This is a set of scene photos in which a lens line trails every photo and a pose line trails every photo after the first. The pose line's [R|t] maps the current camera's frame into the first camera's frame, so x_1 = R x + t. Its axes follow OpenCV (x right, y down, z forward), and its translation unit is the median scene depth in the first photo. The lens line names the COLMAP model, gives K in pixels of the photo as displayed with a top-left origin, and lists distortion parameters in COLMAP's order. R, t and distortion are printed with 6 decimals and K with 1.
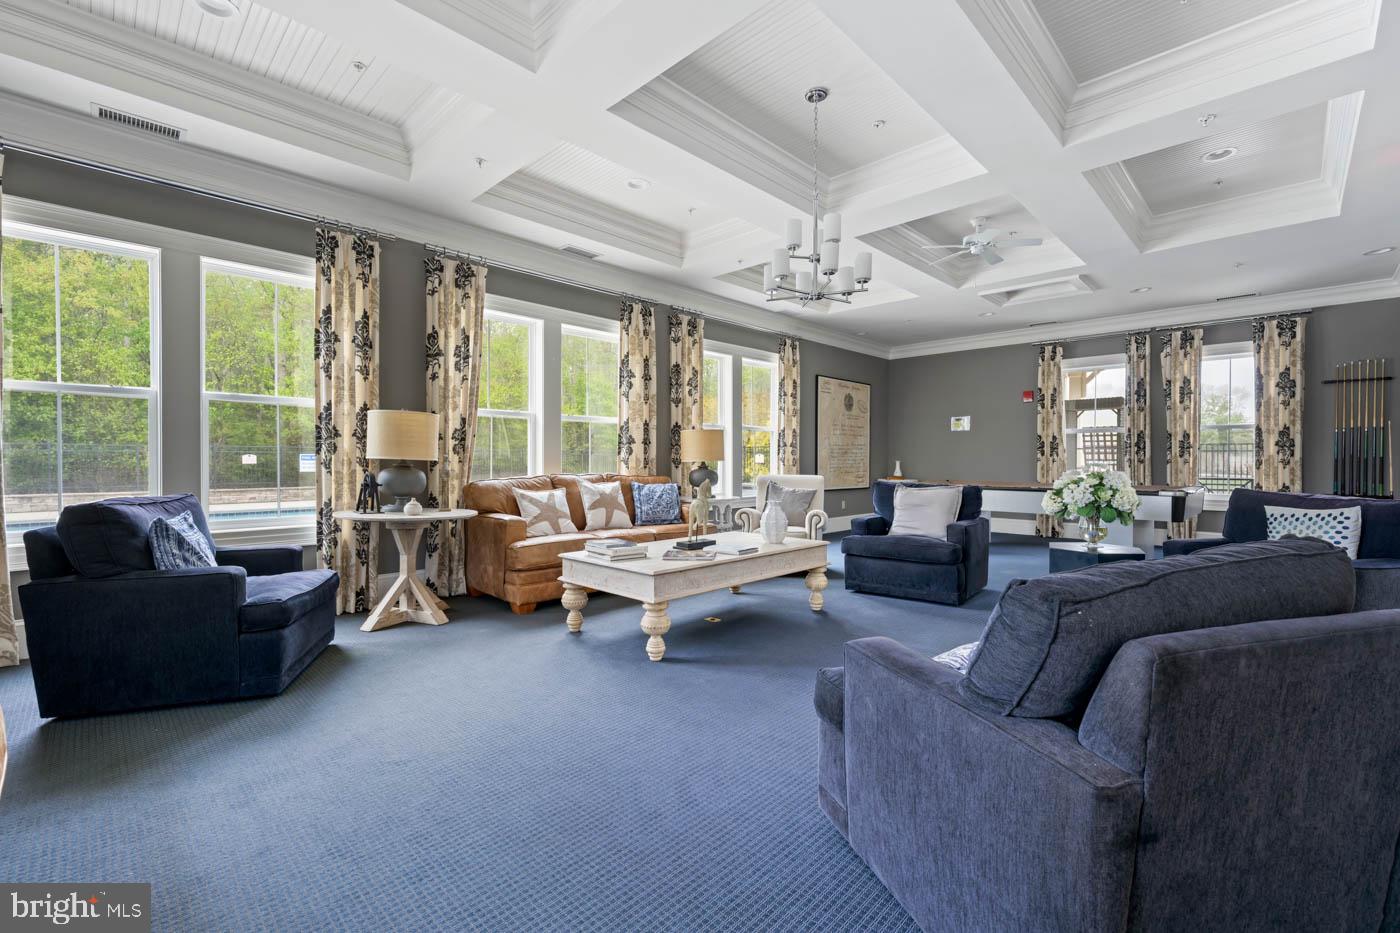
lens RADIAL K [[605.8, 0, 700.0], [0, 605.8, 466.5], [0, 0, 1]] dist [-0.002404, -0.000436]
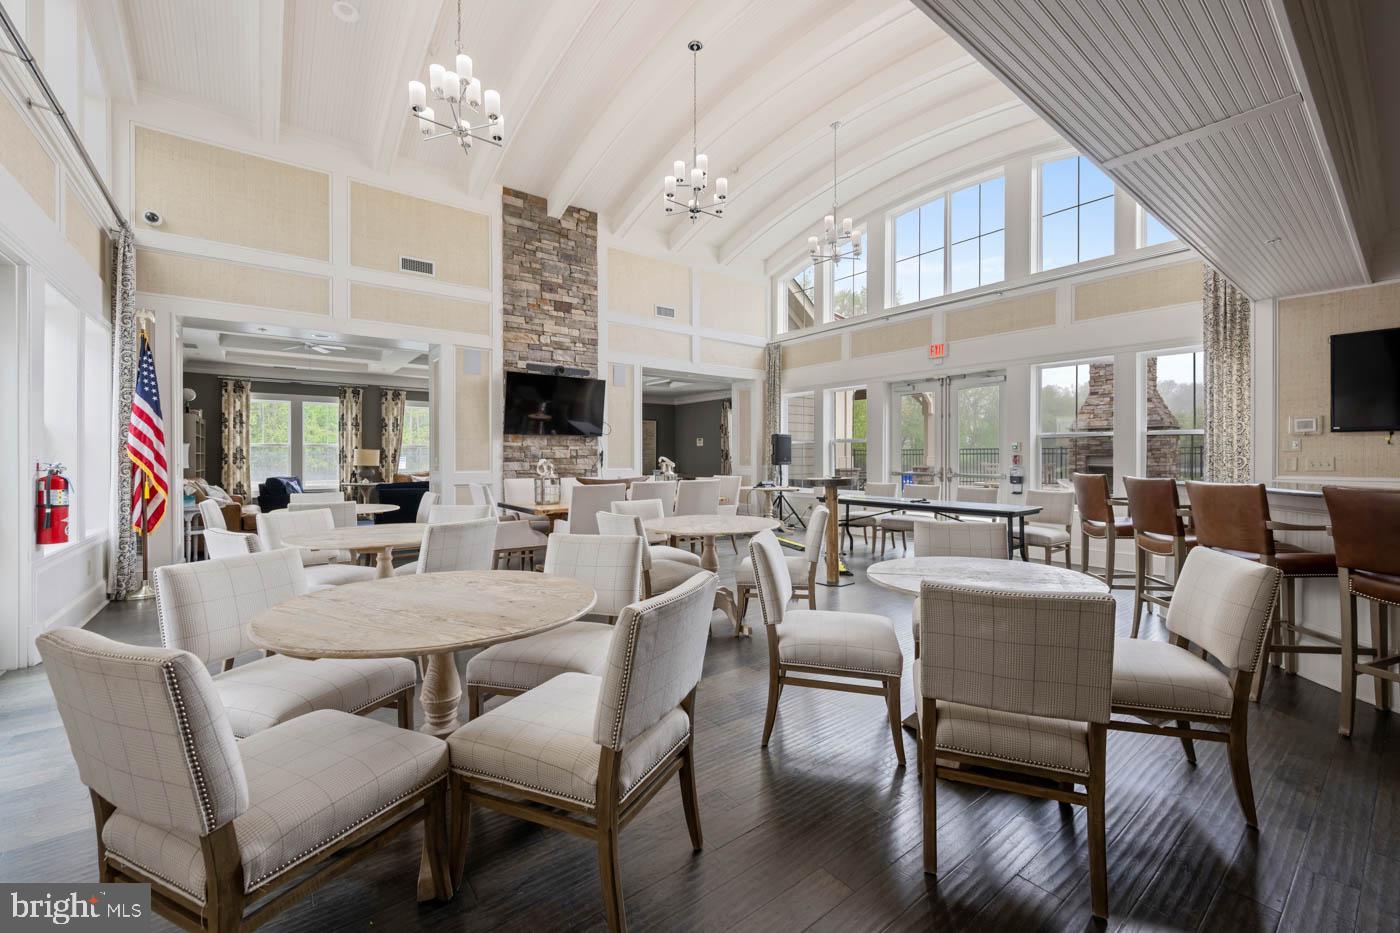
lens RADIAL K [[566.2, 0, 700.0], [0, 566.2, 466.5], [0, 0, 1]] dist [0.000939, 0.000093]
pose [[0.991162, 0.010500, -0.132241, 1.474078], [-0.008667, 0.999858, 0.014431, -0.059673], [0.132373, -0.013157, 0.991113, -1.506628]]
